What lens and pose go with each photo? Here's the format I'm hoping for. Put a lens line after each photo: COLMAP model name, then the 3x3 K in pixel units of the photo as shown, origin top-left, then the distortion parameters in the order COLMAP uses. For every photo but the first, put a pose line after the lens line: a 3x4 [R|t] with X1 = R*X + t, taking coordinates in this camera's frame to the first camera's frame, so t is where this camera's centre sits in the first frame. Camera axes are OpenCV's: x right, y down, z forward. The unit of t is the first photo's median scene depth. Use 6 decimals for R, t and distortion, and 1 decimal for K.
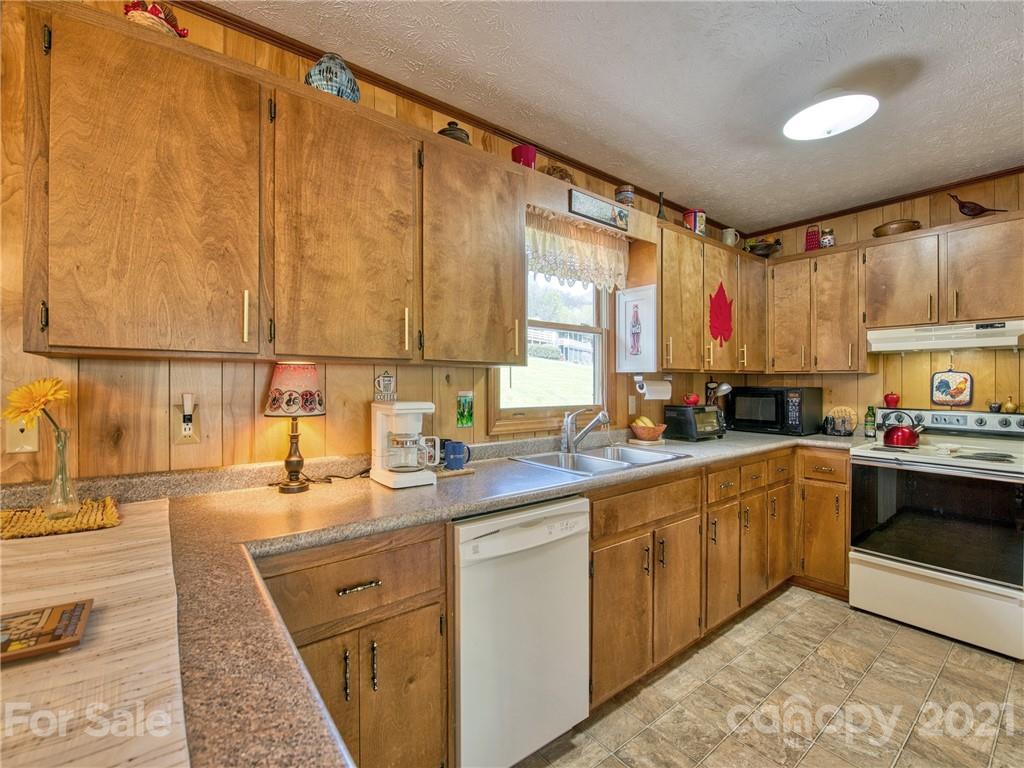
lens RADIAL K [[430.5, 0, 489.5], [0, 430.5, 383.7], [0, 0, 1]] dist [-0.009900, -0.001896]
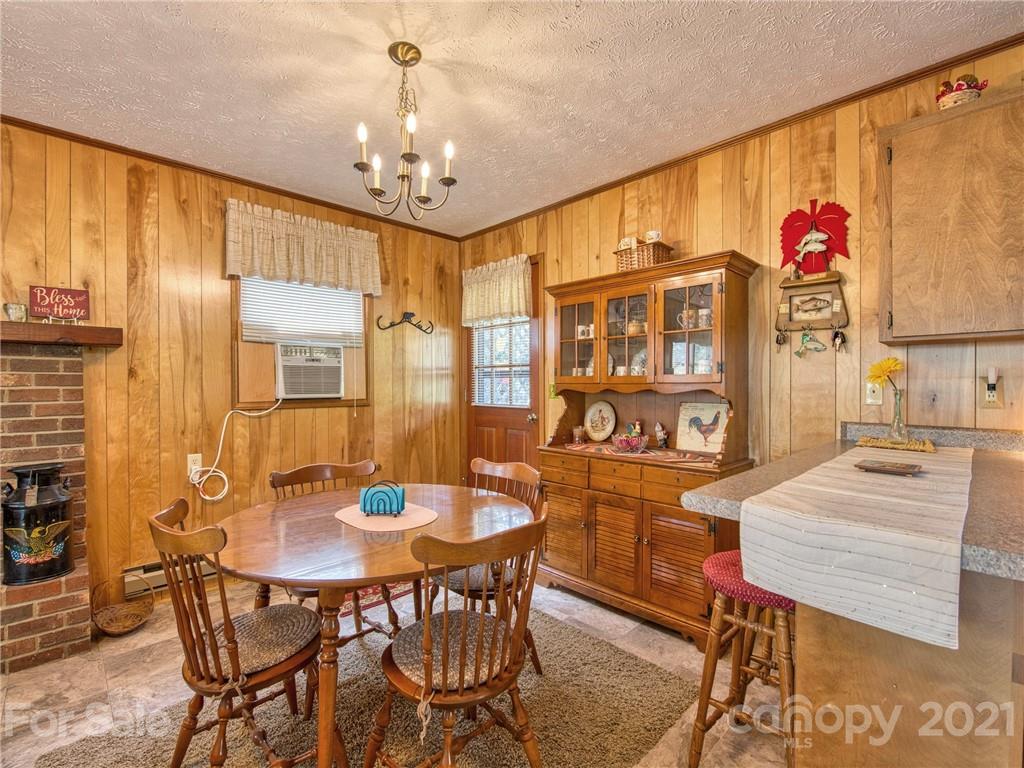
lens RADIAL K [[455.1, 0, 511.7], [0, 455.1, 391.6], [0, 0, 1]] dist [-0.016696, 0.000292]
pose [[0.110326, 0.012506, -0.993817, 0.259470], [0.004169, 0.999906, 0.013046, 0.043752], [0.993887, -0.005583, 0.110264, -0.318291]]
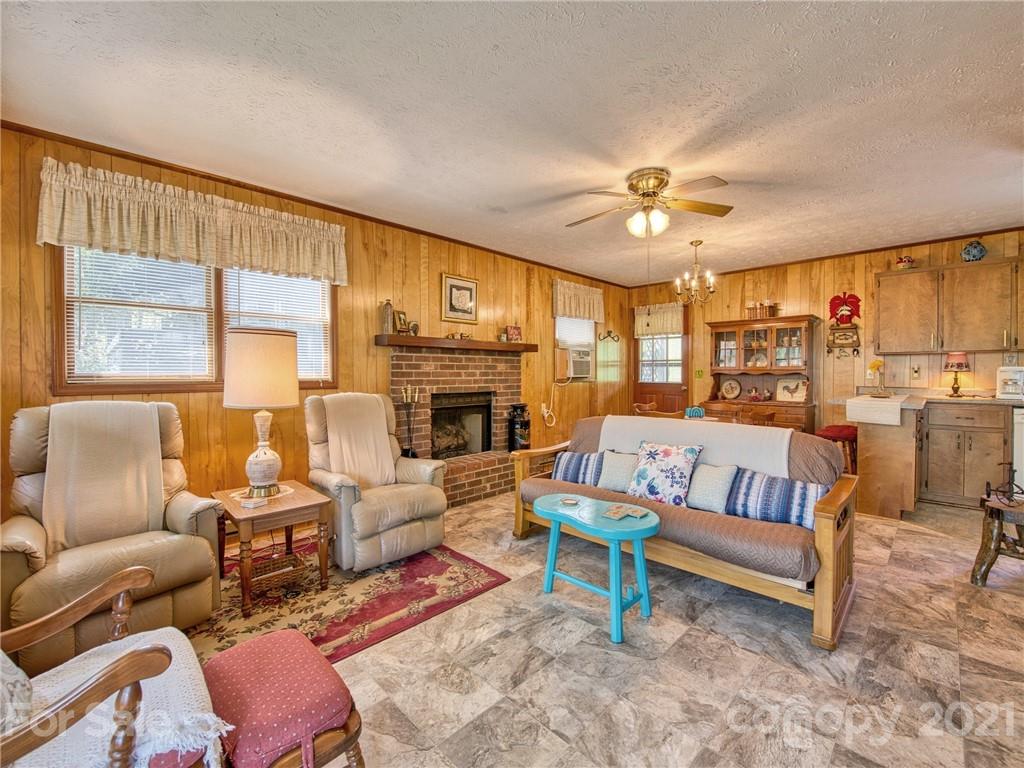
lens RADIAL K [[430.5, 0, 506.5], [0, 430.5, 379.3], [0, 0, 1]] dist [-0.009900, -0.001896]
pose [[0.123271, 0.009602, -0.992327, 1.482191], [0.001392, 0.999951, 0.009849, 0.068921], [0.992372, -0.002596, 0.123251, -1.737519]]
